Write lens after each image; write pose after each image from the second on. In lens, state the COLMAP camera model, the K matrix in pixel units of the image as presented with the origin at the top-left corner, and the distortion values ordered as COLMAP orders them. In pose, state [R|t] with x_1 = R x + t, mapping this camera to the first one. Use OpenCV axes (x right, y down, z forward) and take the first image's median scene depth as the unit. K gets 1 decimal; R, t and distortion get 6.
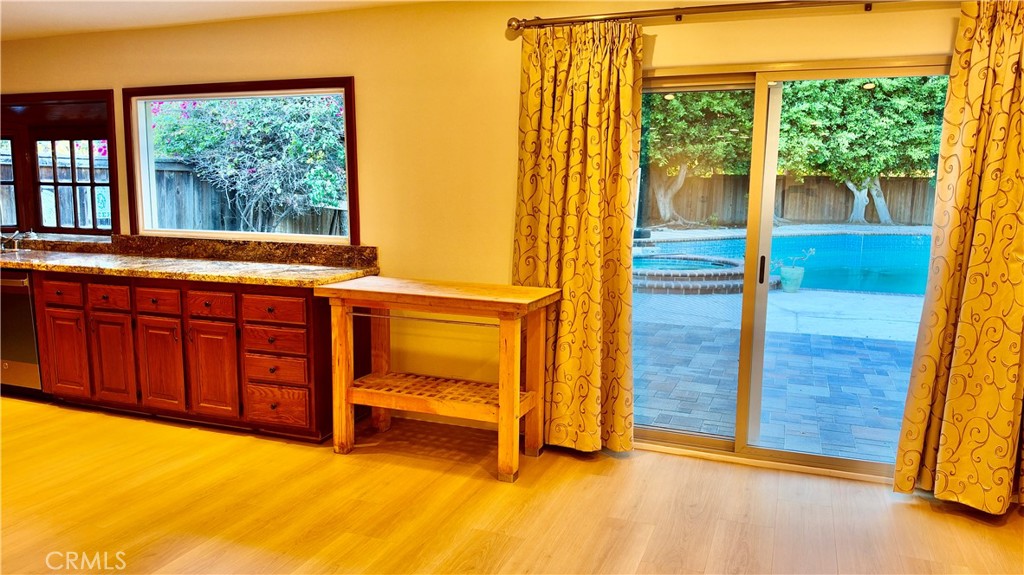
lens RADIAL K [[716.7, 0, 512.0], [0, 716.7, 287.5], [0, 0, 1]] dist [0.000127, -0.002605]
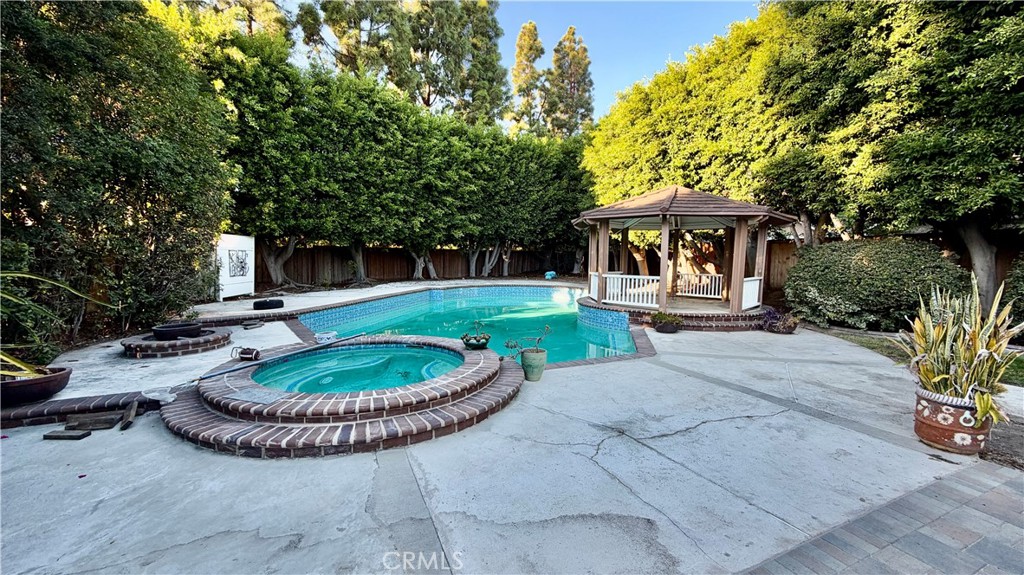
lens RADIAL K [[423.3, 0, 512.0], [0, 423.3, 287.5], [0, 0, 1]] dist [0.000426, 0.000024]
pose [[0.720905, -0.051517, 0.691116, 0.017296], [0.097478, 0.994857, -0.027521, -0.037310], [-0.686144, 0.087209, 0.722219, 0.283956]]
